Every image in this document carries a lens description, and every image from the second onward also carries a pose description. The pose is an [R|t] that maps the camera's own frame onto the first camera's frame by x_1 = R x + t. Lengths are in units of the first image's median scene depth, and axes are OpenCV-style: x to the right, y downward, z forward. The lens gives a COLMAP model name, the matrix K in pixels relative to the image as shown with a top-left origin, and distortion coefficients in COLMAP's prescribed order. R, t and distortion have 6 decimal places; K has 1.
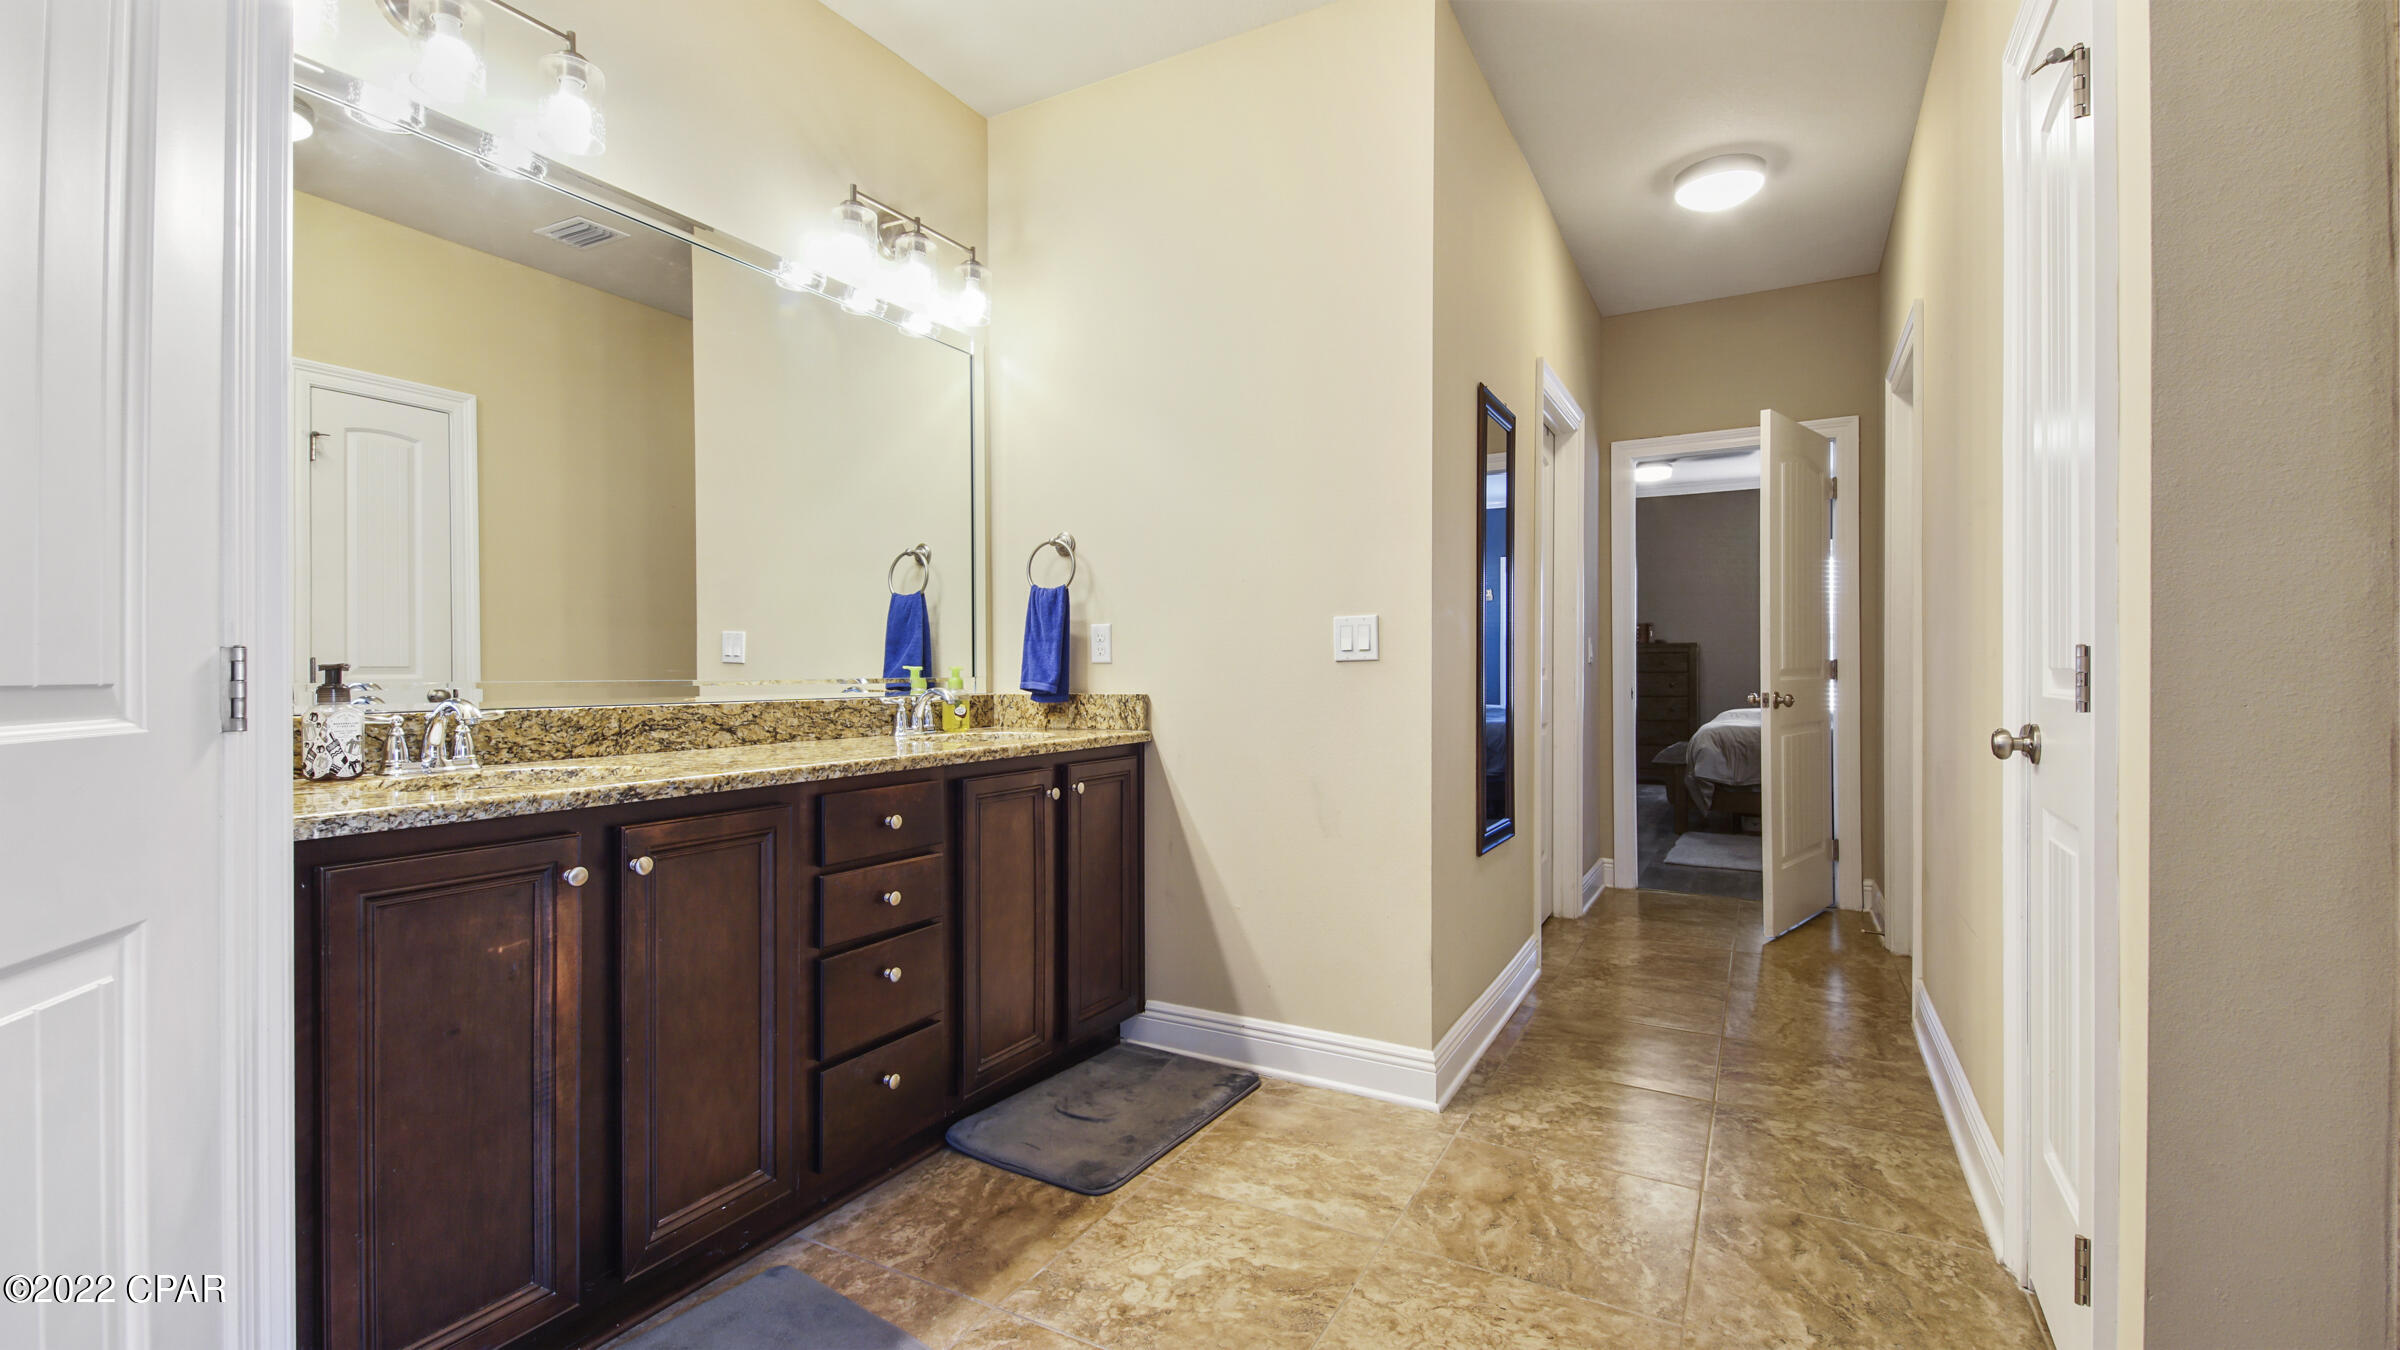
lens RADIAL K [[1075.2, 0, 1198.9], [0, 1075.2, 670.5], [0, 0, 1]] dist [0.025827, -0.015091]
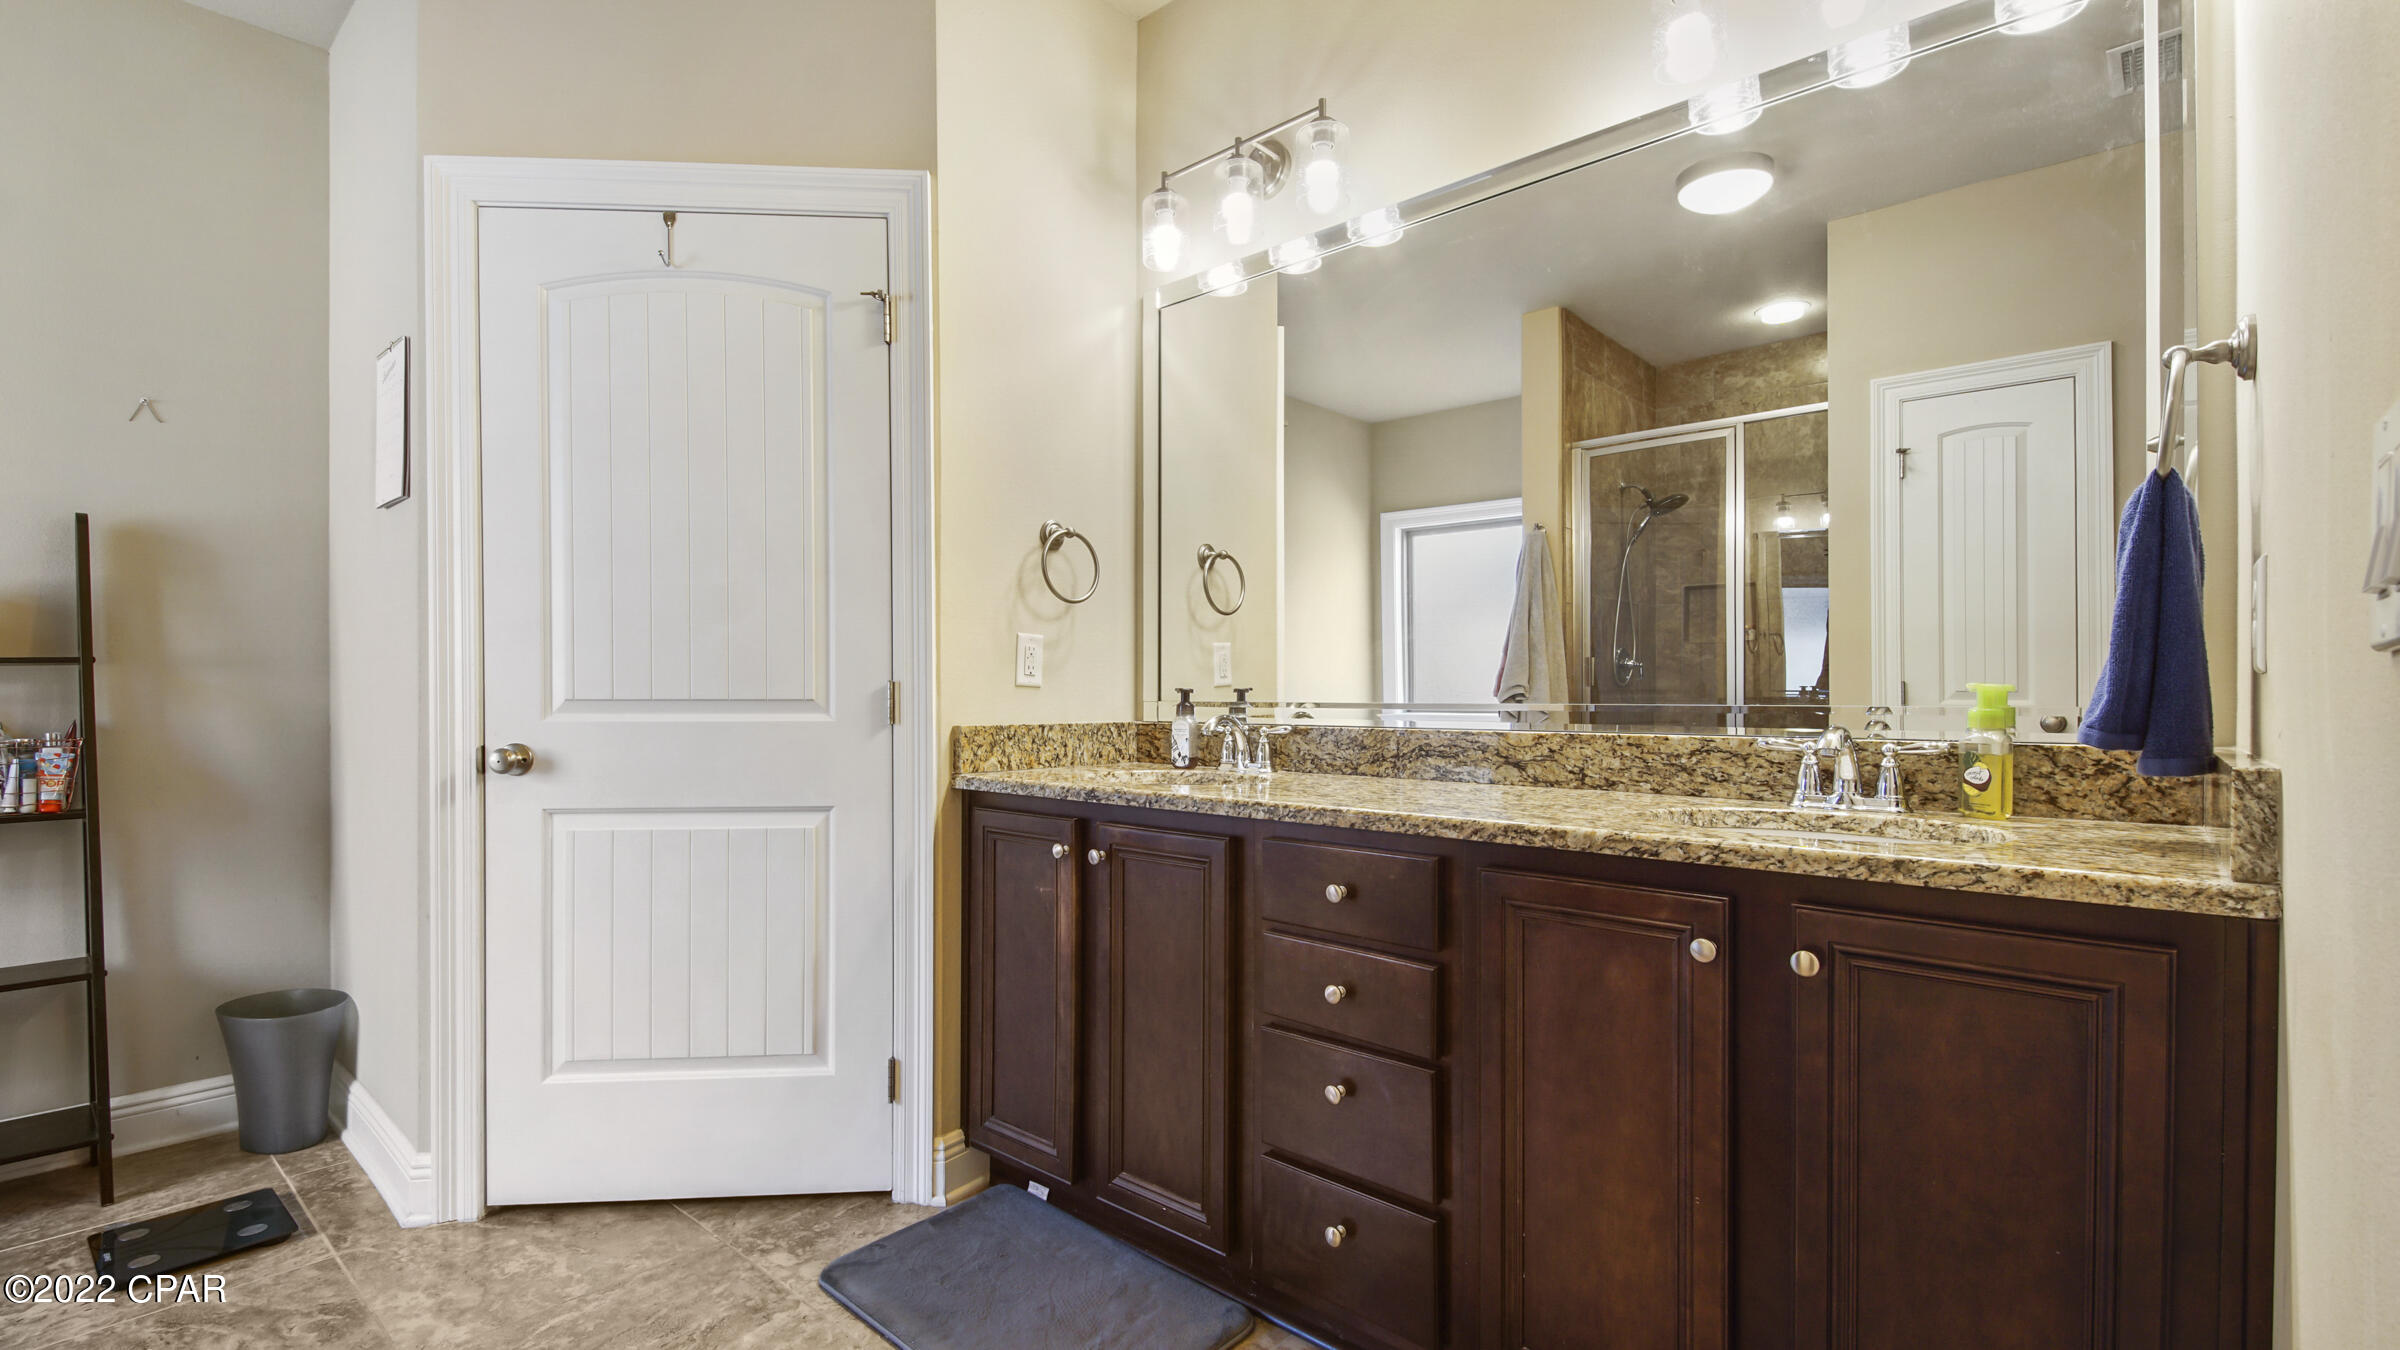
lens RADIAL K [[1075.2, 0, 1256.0], [0, 1075.2, 708.7], [0, 0, 1]] dist [0.025827, -0.015091]
pose [[-0.231369, 0.013365, -0.972774, 0.436632], [-0.000261, 0.999905, 0.013800, 0.001172], [0.972866, 0.003447, -0.231344, 1.066016]]
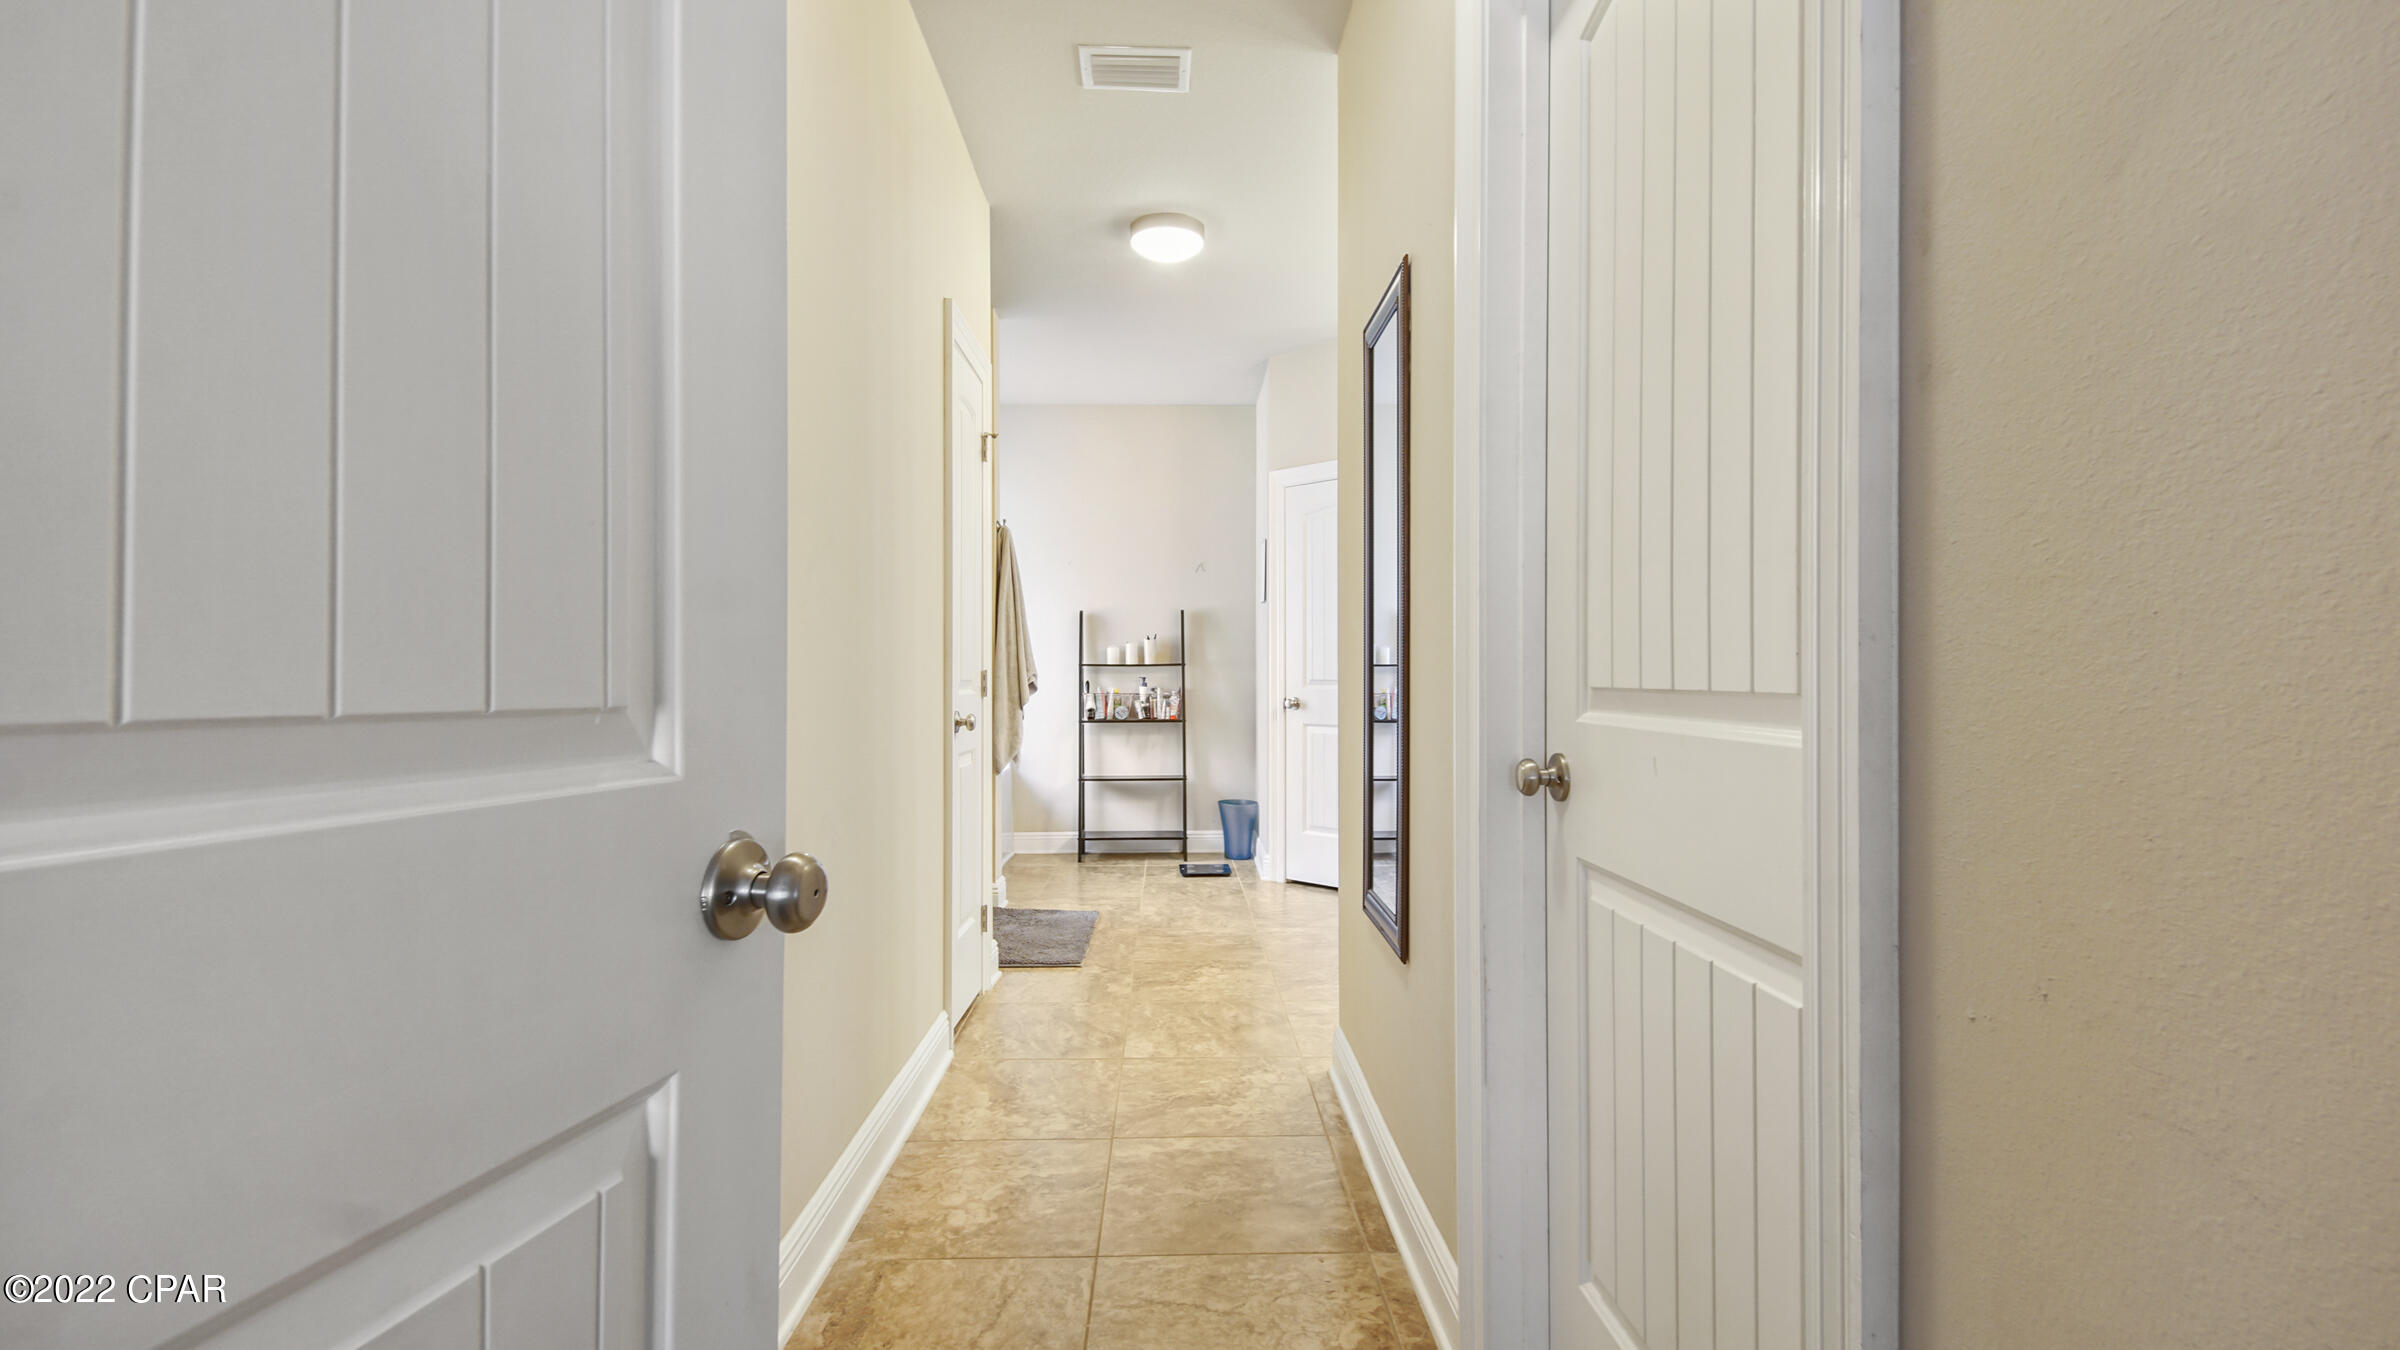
lens RADIAL K [[1075.2, 0, 1205.1], [0, 1075.2, 670.1], [0, 0, 1]] dist [0.025827, -0.015091]
pose [[-0.868406, 0.004162, -0.495836, 1.080054], [0.003845, 0.999991, 0.001661, -0.022170], [0.495839, -0.000464, -0.868414, 2.307012]]
